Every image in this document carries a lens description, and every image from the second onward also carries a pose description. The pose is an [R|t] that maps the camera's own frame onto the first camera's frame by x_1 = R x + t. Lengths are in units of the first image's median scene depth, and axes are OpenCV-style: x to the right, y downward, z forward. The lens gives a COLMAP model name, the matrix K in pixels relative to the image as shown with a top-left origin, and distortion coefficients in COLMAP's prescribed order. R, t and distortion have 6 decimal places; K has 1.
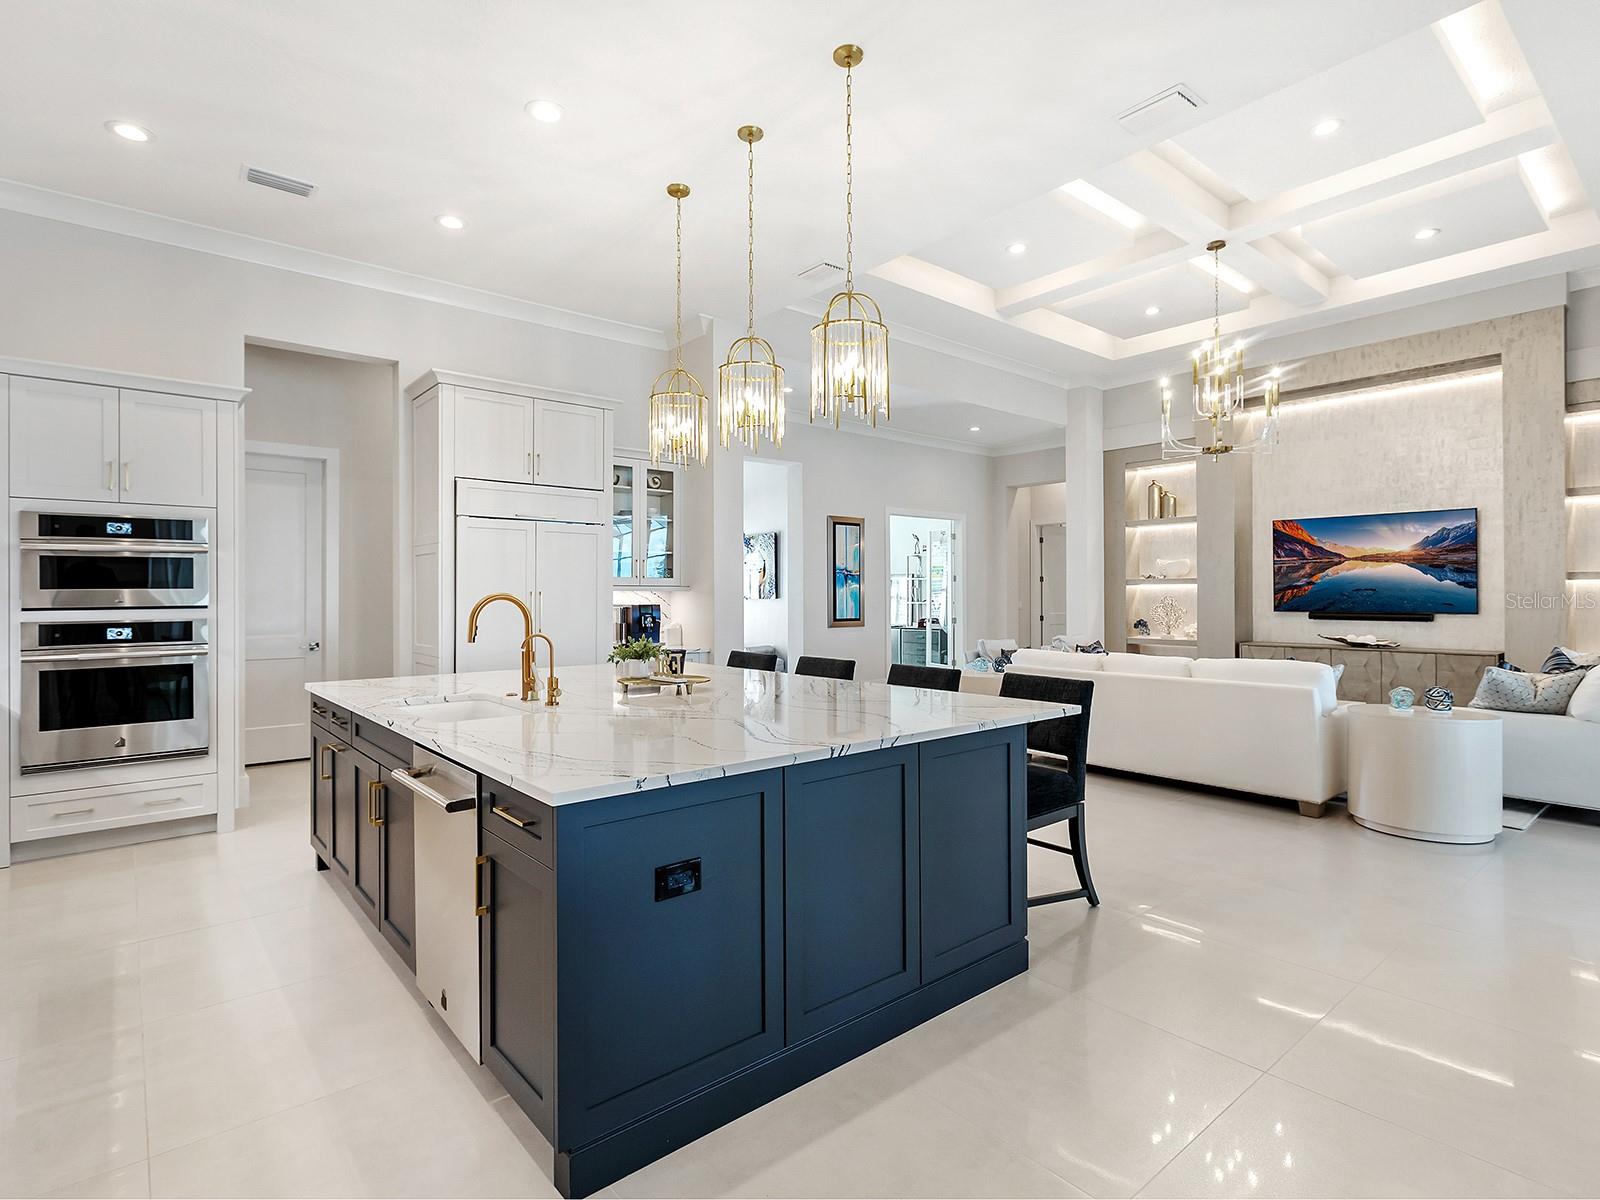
lens RADIAL K [[813.6, 0, 808.7], [0, 813.6, 590.2], [0, 0, 1]] dist [0.003316, 0.000976]
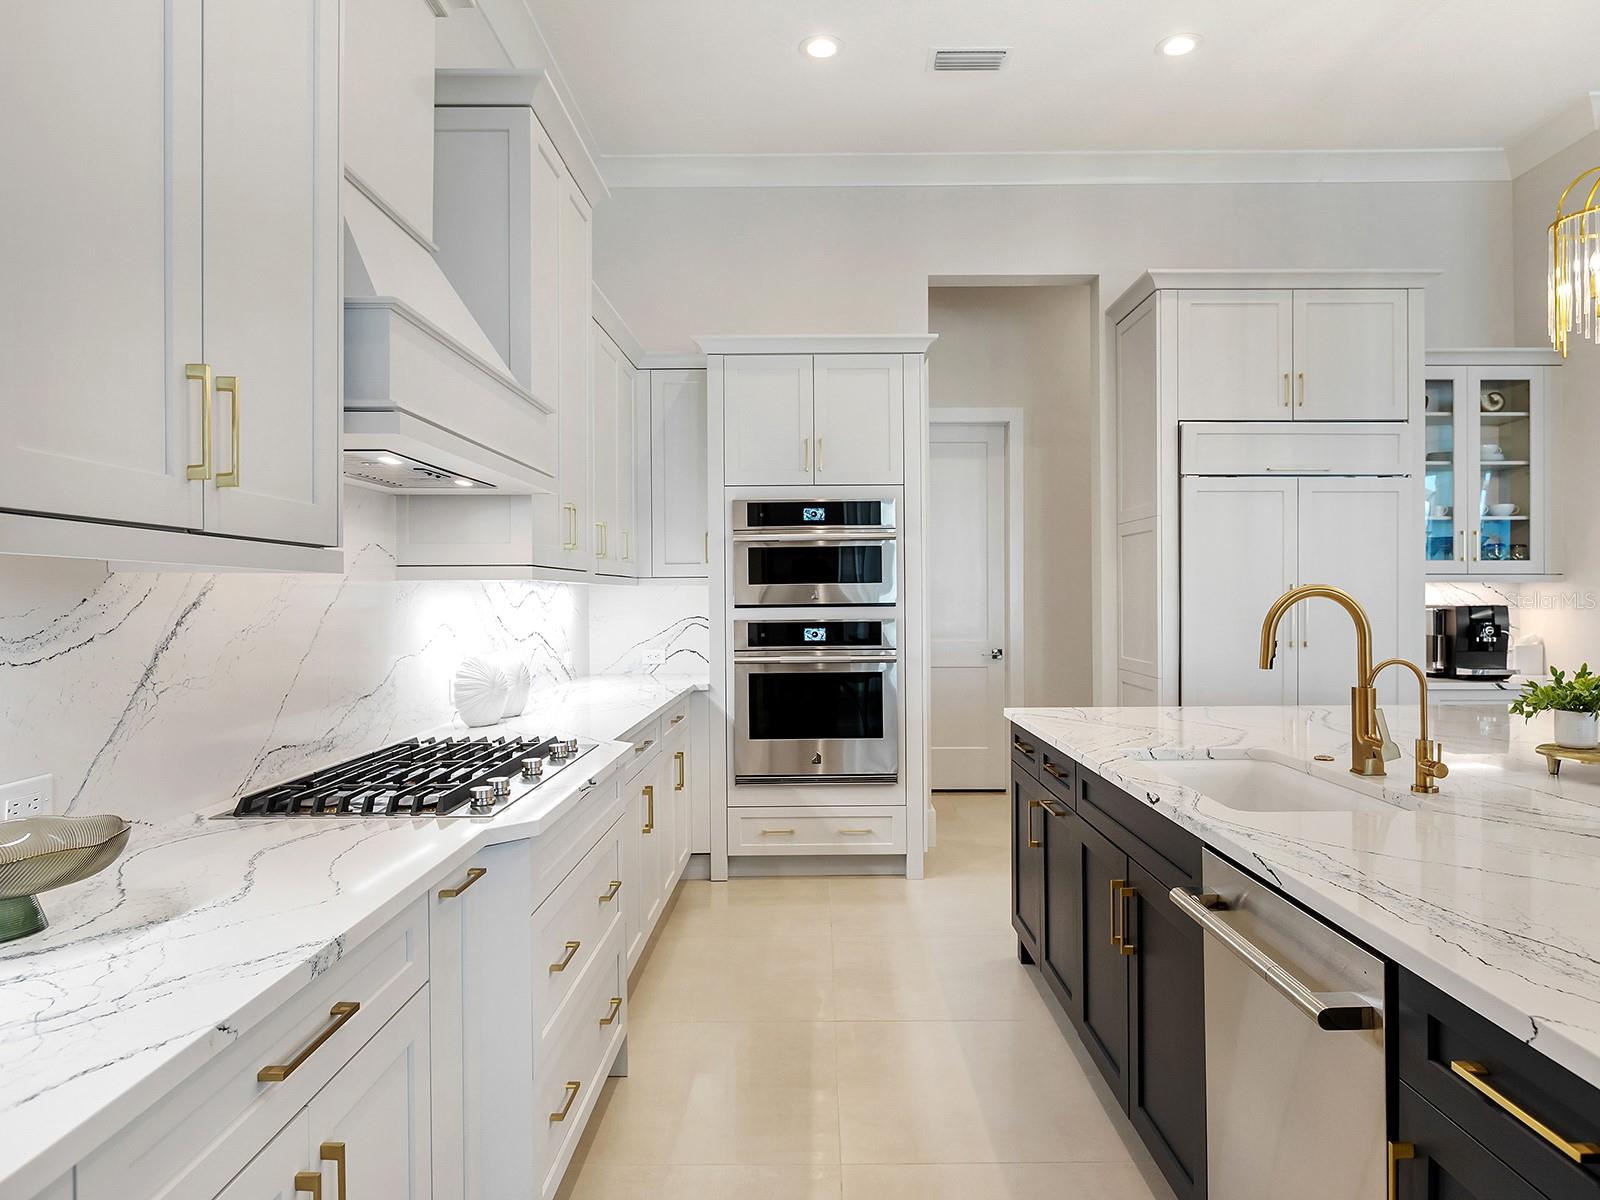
lens RADIAL K [[1016.6, 0, 816.3], [0, 1016.6, 595.2], [0, 0, 1]] dist [-0.001597, -0.000535]
pose [[0.764652, 0.000695, -0.644443, -0.134445], [0.005929, 0.999950, 0.008113, 0.001940], [0.644416, -0.010024, 0.764609, 0.159906]]
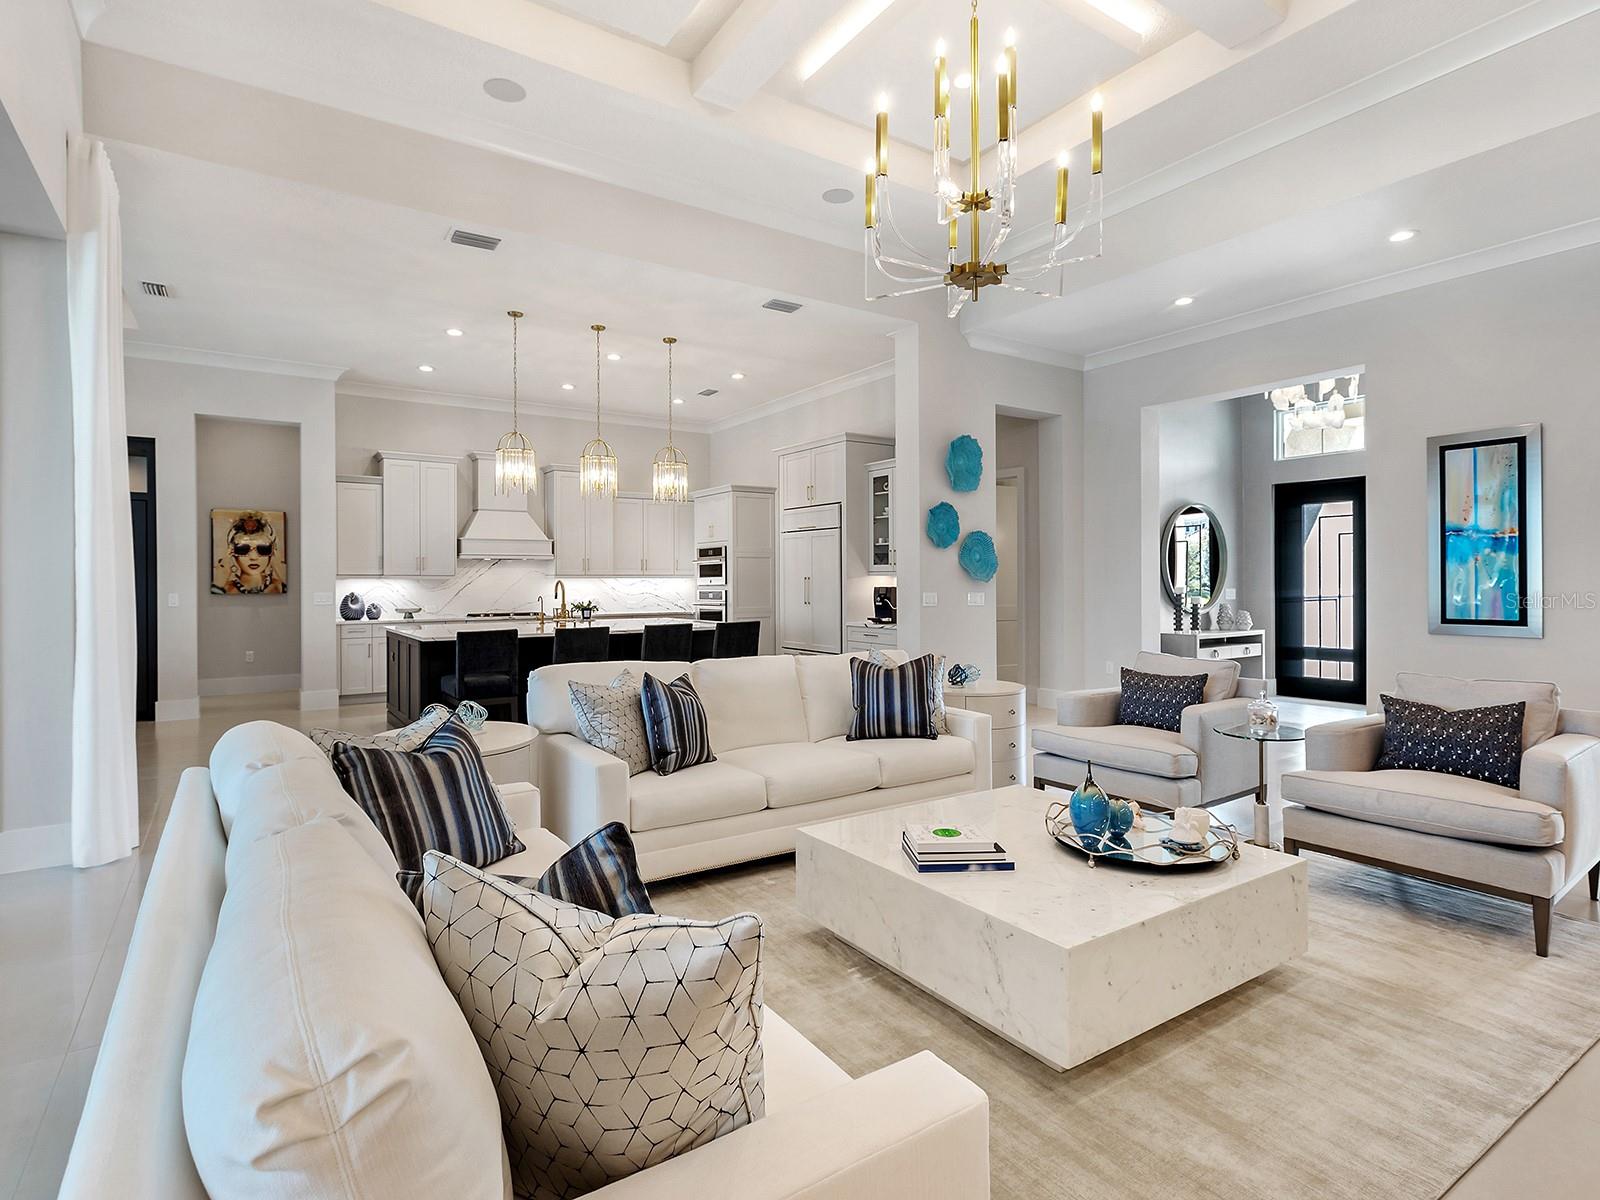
lens RADIAL K [[823.8, 0, 796.0], [0, 823.8, 580.5], [0, 0, 1]] dist [-0.001406, 0.000407]
pose [[-0.106548, 0.003489, -0.994301, 1.550438], [0.012332, 0.999922, 0.002188, 0.005508], [0.994231, -0.012028, -0.106583, 1.467776]]
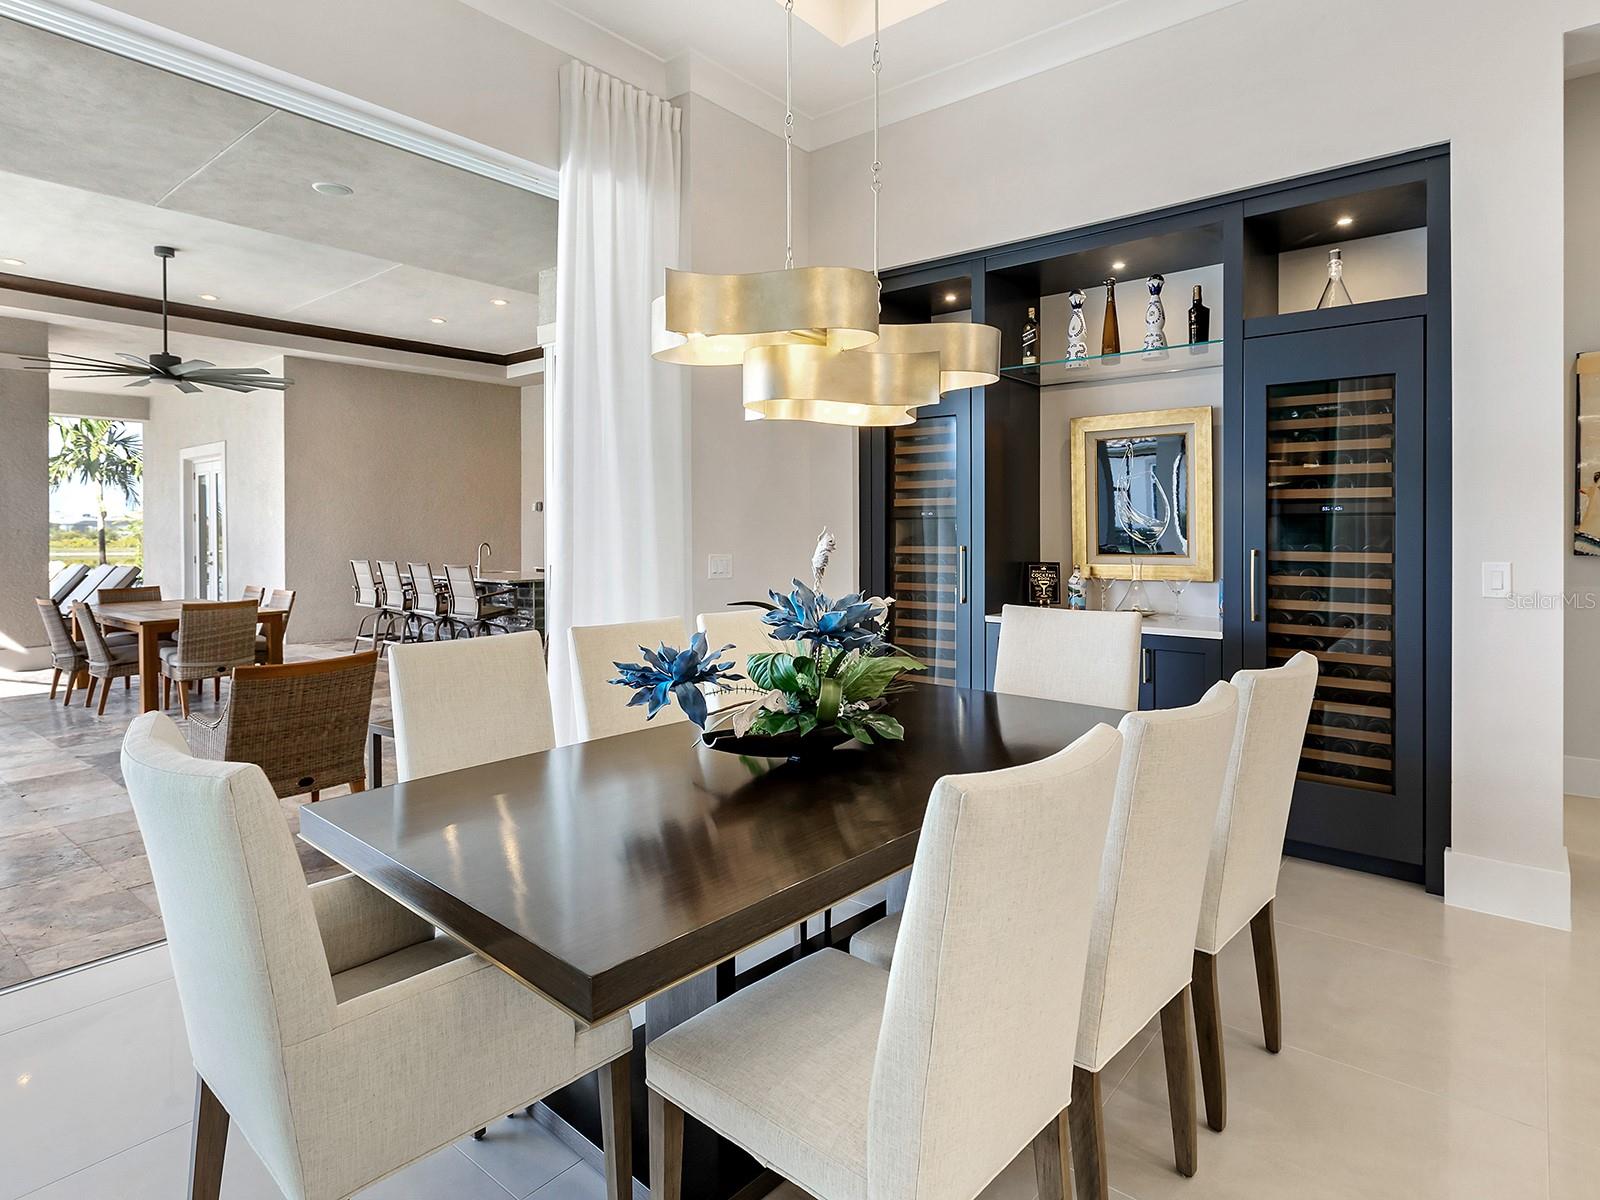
lens RADIAL K [[892.9, 0, 779.8], [0, 892.9, 534.4], [0, 0, 1]] dist [0.001508, -0.000898]
pose [[-0.985871, 0.009731, -0.167223, 0.576002], [0.009711, 0.999952, 0.000934, -0.006655], [0.167224, -0.000703, -0.985919, 0.517961]]
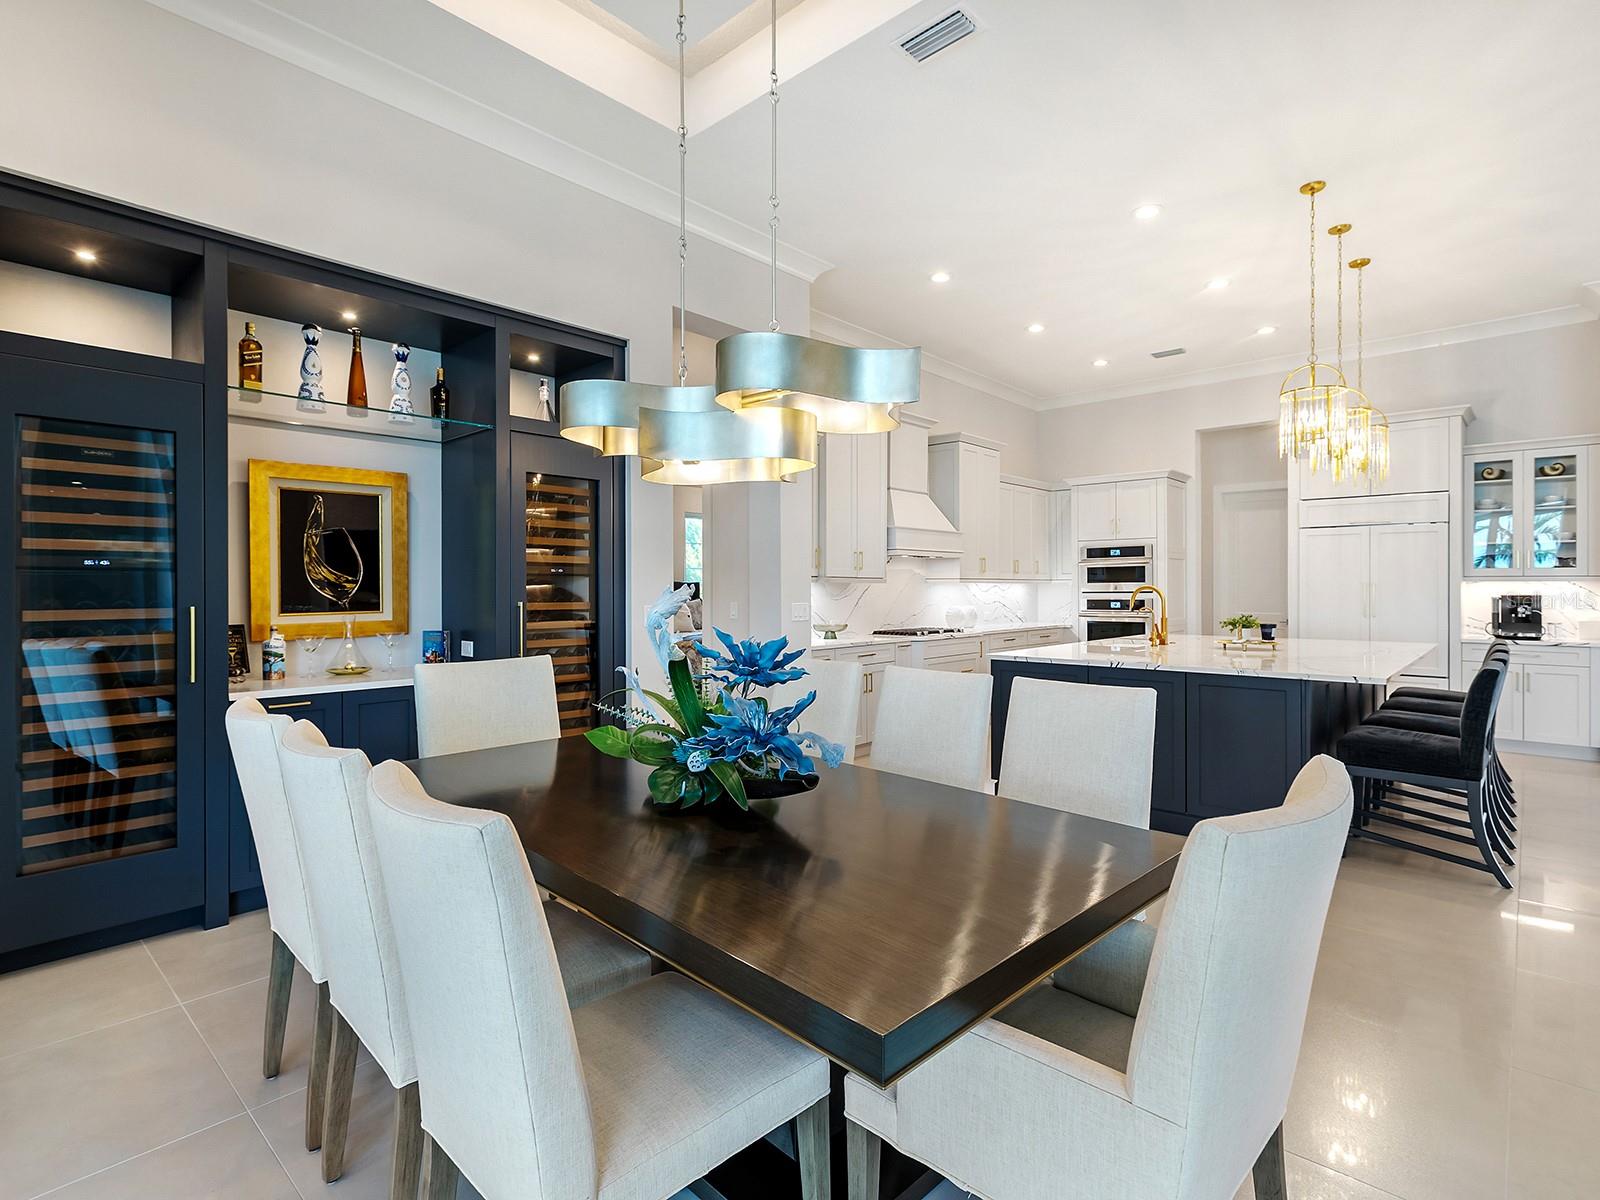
lens RADIAL K [[809.0, 0, 815.4], [0, 809.0, 595.8], [0, 0, 1]] dist [0.002541, 0.000358]
pose [[0.142541, 0.013675, -0.989694, 0.981990], [0.008185, 0.999854, 0.014994, -0.005237], [0.989755, -0.010238, 0.142408, -0.012495]]
